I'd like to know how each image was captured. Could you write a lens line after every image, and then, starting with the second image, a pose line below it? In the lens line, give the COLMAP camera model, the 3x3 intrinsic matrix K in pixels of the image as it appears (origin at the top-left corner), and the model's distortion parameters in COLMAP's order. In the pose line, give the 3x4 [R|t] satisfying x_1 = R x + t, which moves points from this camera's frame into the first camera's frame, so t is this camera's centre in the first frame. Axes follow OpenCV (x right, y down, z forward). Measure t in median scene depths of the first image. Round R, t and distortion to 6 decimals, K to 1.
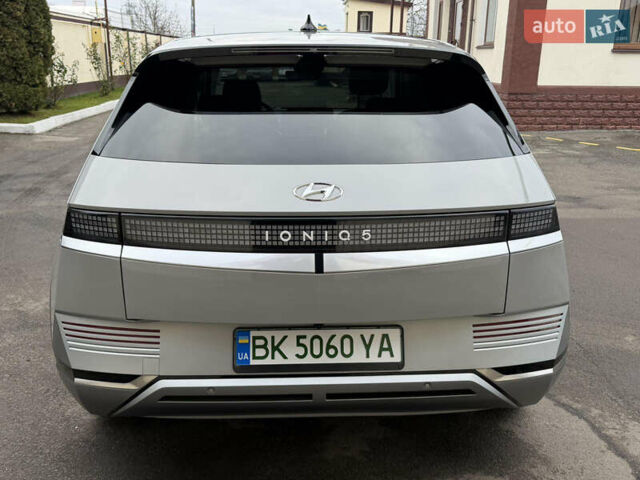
lens RADIAL K [[568.5, 0, 321.5], [0, 568.5, 238.3], [0, 0, 1]] dist [0.091806, -0.134699]
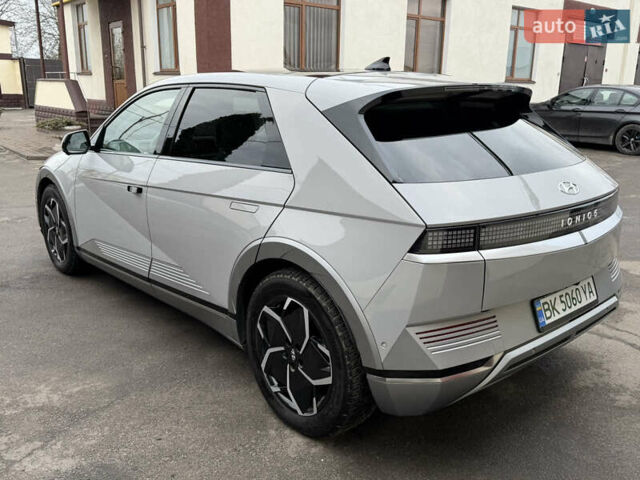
lens RADIAL K [[568.5, 0, 321.5], [0, 568.5, 238.3], [0, 0, 1]] dist [0.091806, -0.134699]
pose [[0.772595, -0.153098, 0.616164, -1.283274], [0.176290, 0.984059, 0.023462, -0.095409], [-0.609933, 0.090497, 0.787269, 0.244816]]
